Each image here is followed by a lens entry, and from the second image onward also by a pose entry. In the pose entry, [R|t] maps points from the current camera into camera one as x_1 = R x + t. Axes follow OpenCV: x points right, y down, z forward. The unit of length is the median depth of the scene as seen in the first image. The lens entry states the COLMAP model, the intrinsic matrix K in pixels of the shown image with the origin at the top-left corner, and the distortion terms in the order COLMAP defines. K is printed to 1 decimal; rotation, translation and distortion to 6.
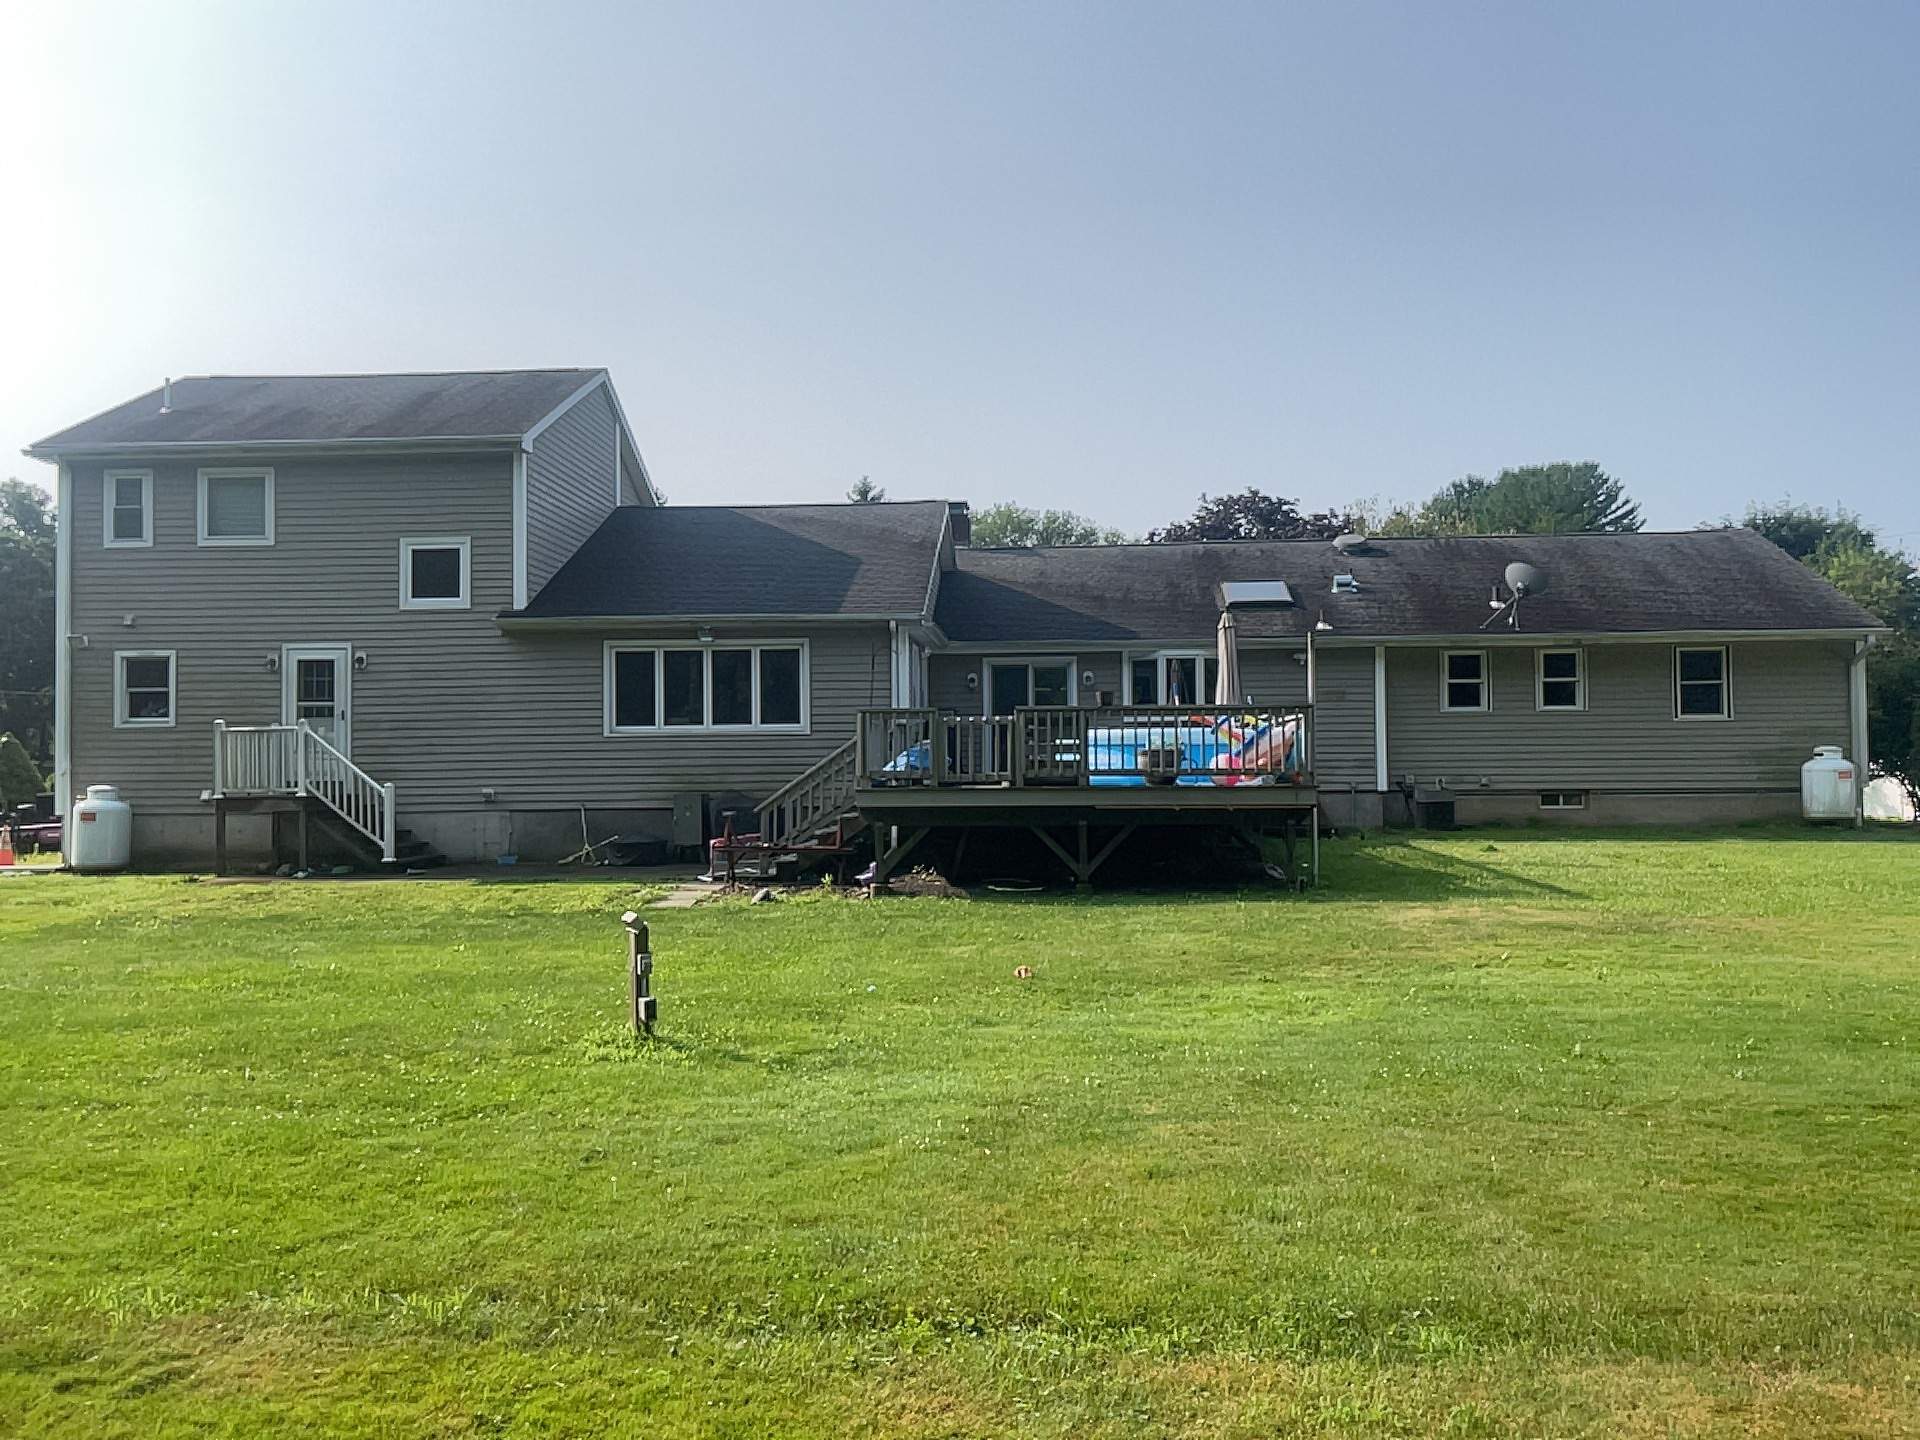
lens RADIAL K [[1352.7, 0, 960.0], [0, 1352.7, 720.0], [0, 0, 1]] dist [0.043300, -0.032826]
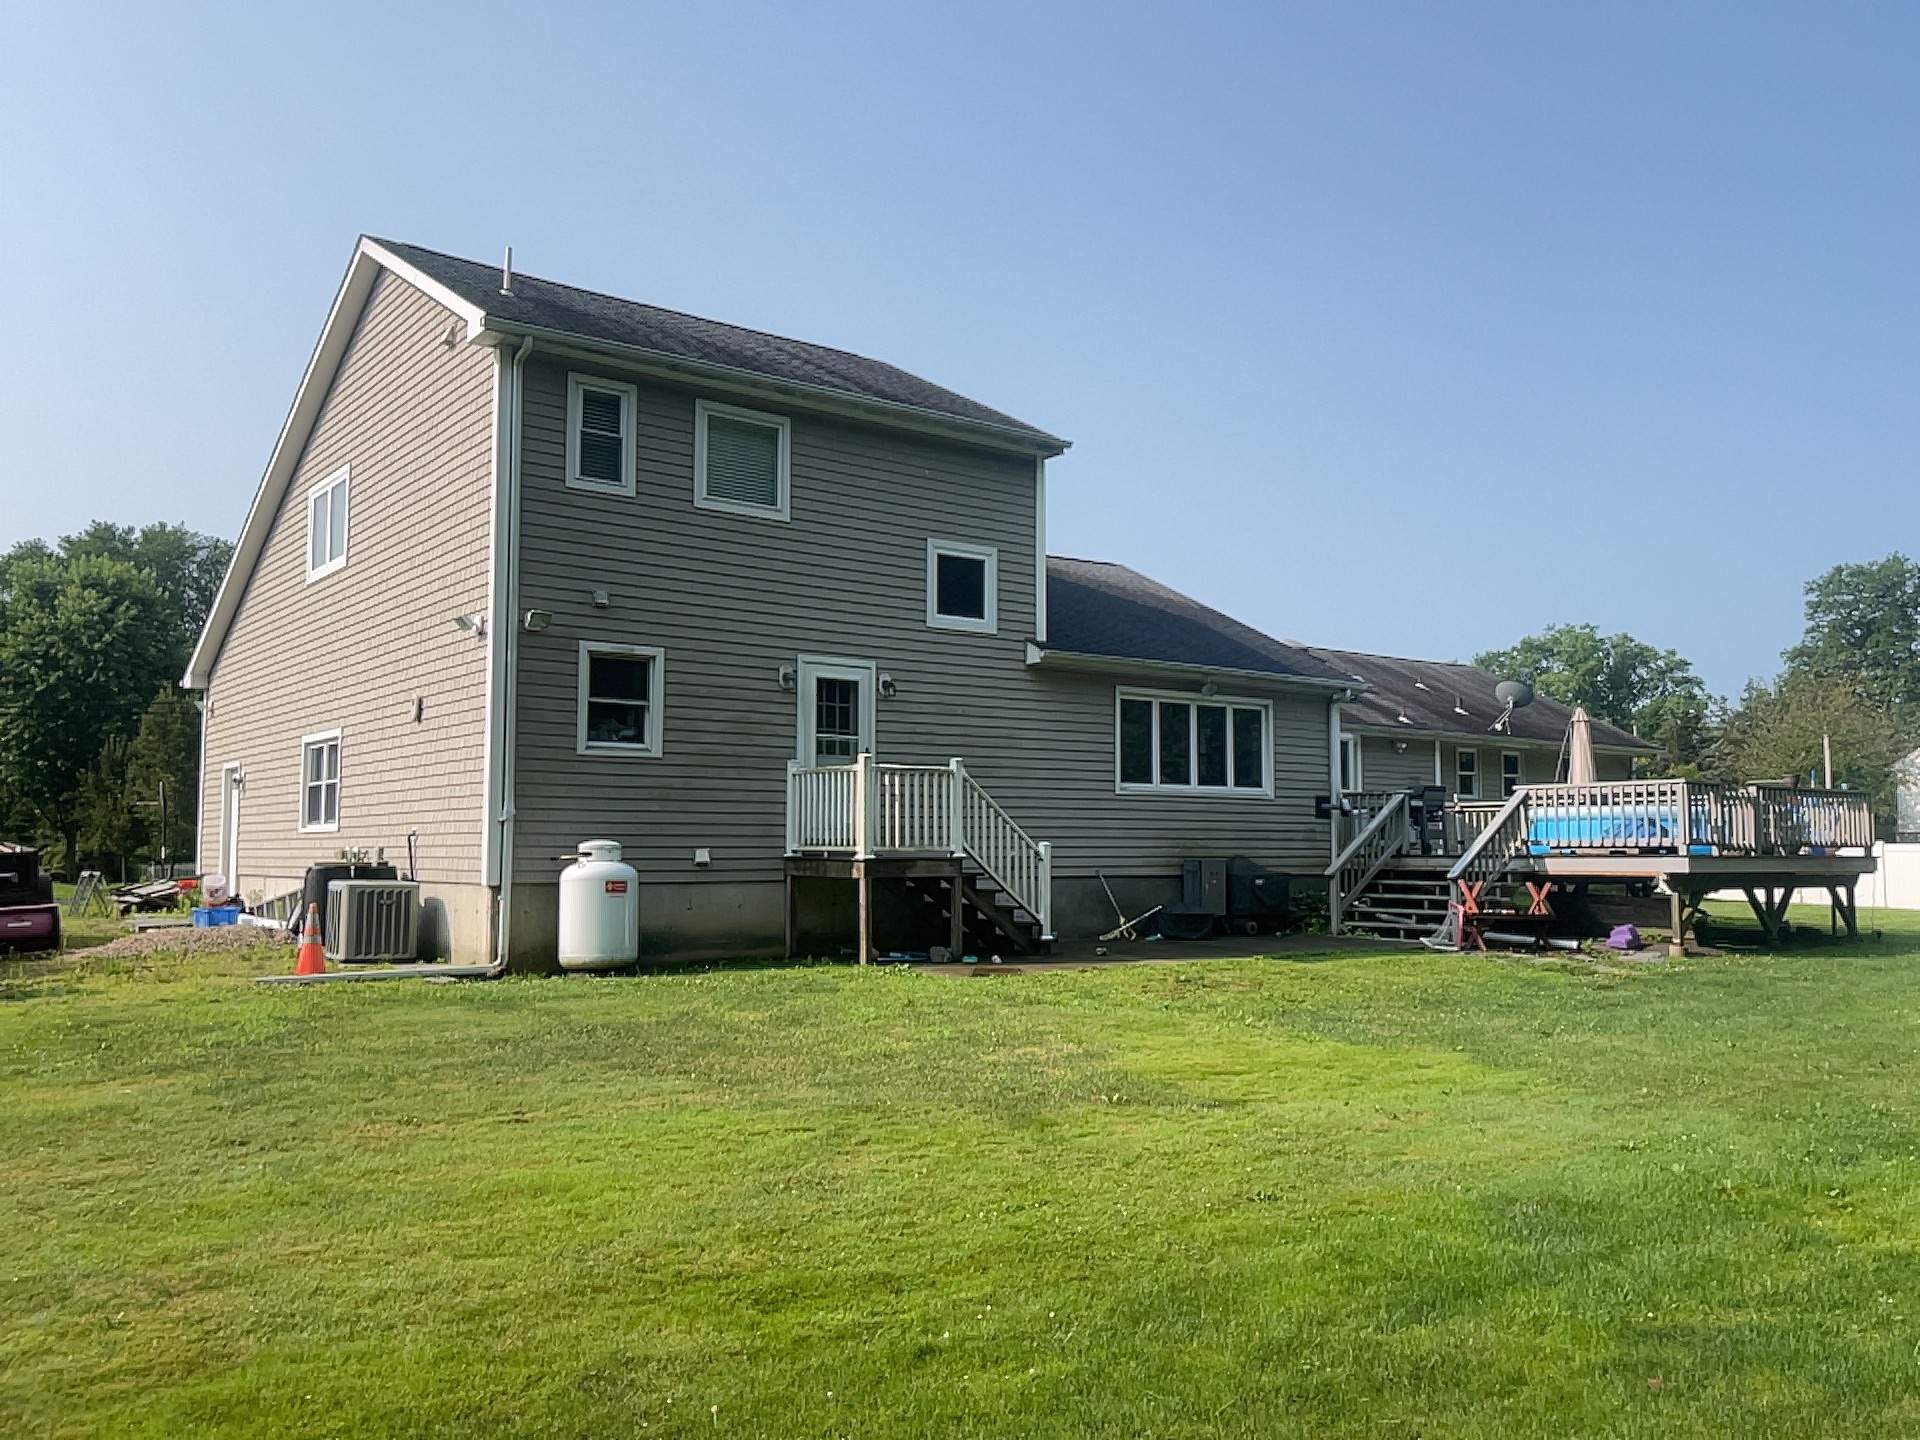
lens RADIAL K [[1458.6, 0, 939.1], [0, 1458.6, 724.4], [0, 0, 1]] dist [0.062788, -0.079864]
pose [[0.762086, 0.066345, 0.644068, -0.955091], [-0.032610, 0.997407, -0.064156, 0.031586], [-0.646654, 0.027889, 0.762273, 0.341620]]
